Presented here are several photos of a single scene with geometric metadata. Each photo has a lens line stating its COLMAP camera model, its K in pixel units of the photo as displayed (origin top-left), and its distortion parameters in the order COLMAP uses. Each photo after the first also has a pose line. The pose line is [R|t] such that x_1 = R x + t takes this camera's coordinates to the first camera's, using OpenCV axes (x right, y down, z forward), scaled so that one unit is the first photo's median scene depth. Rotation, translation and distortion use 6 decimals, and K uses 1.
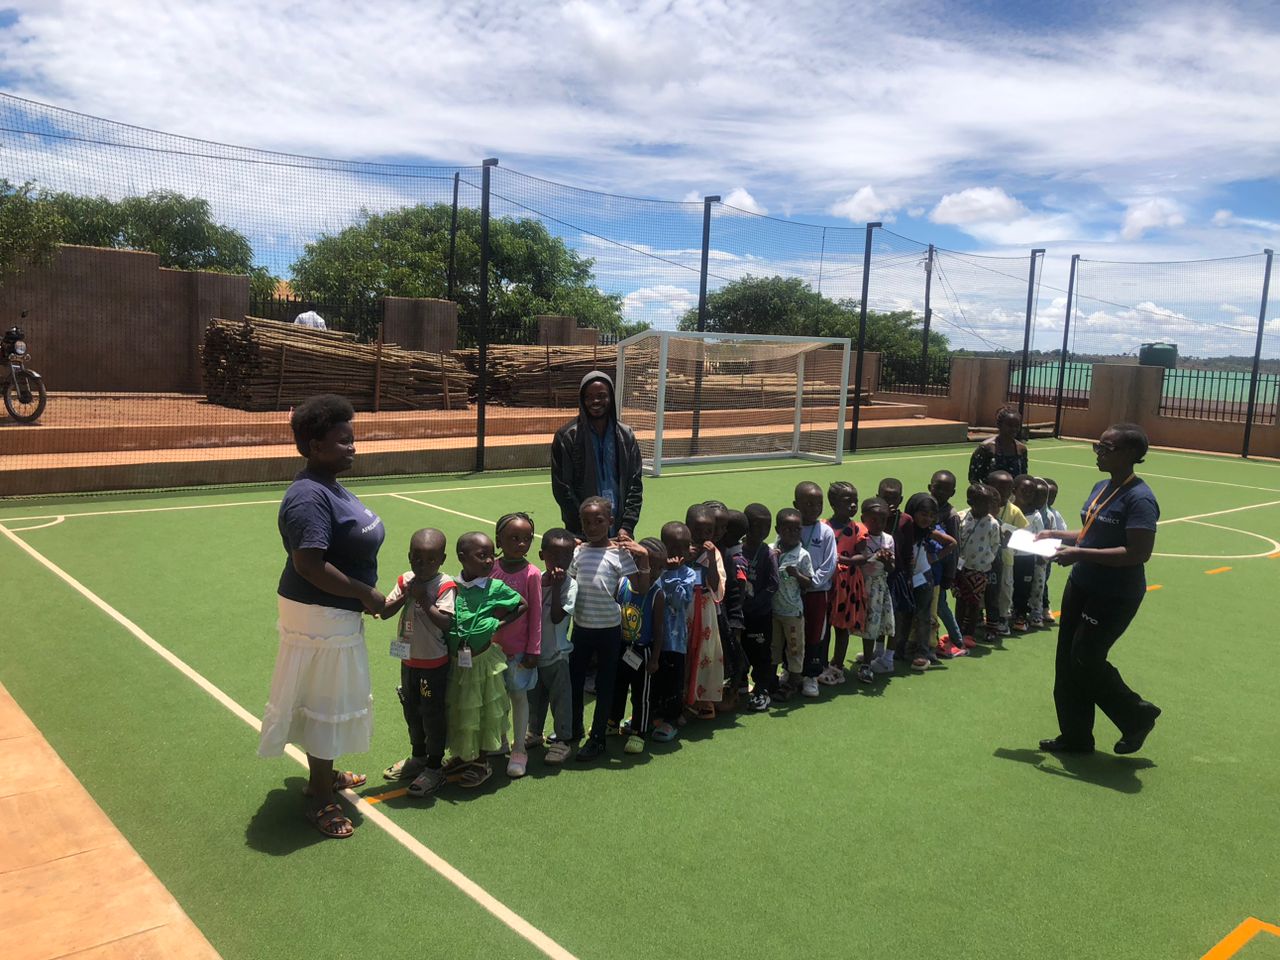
lens RADIAL K [[1069.0, 0, 640.0], [0, 1069.0, 480.0], [0, 0, 1]] dist [0.085519, -0.106686]
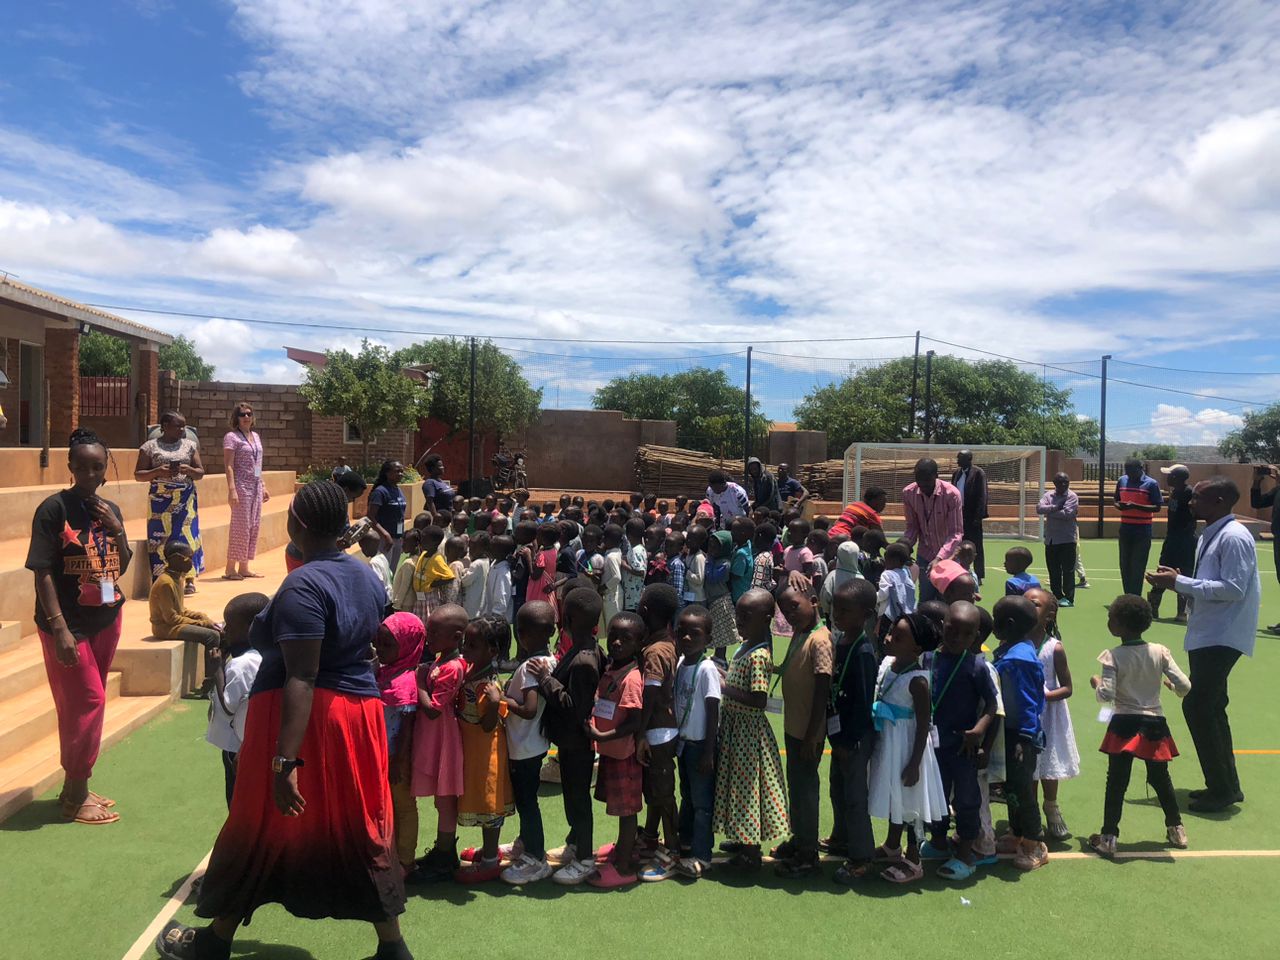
lens RADIAL K [[1069.0, 0, 640.0], [0, 1069.0, 480.0], [0, 0, 1]] dist [0.085519, -0.106686]
pose [[0.814362, -0.010548, -0.580262, 0.451515], [-0.063192, 0.992279, -0.106723, 0.065430], [0.576907, 0.123578, 0.807407, -0.285718]]
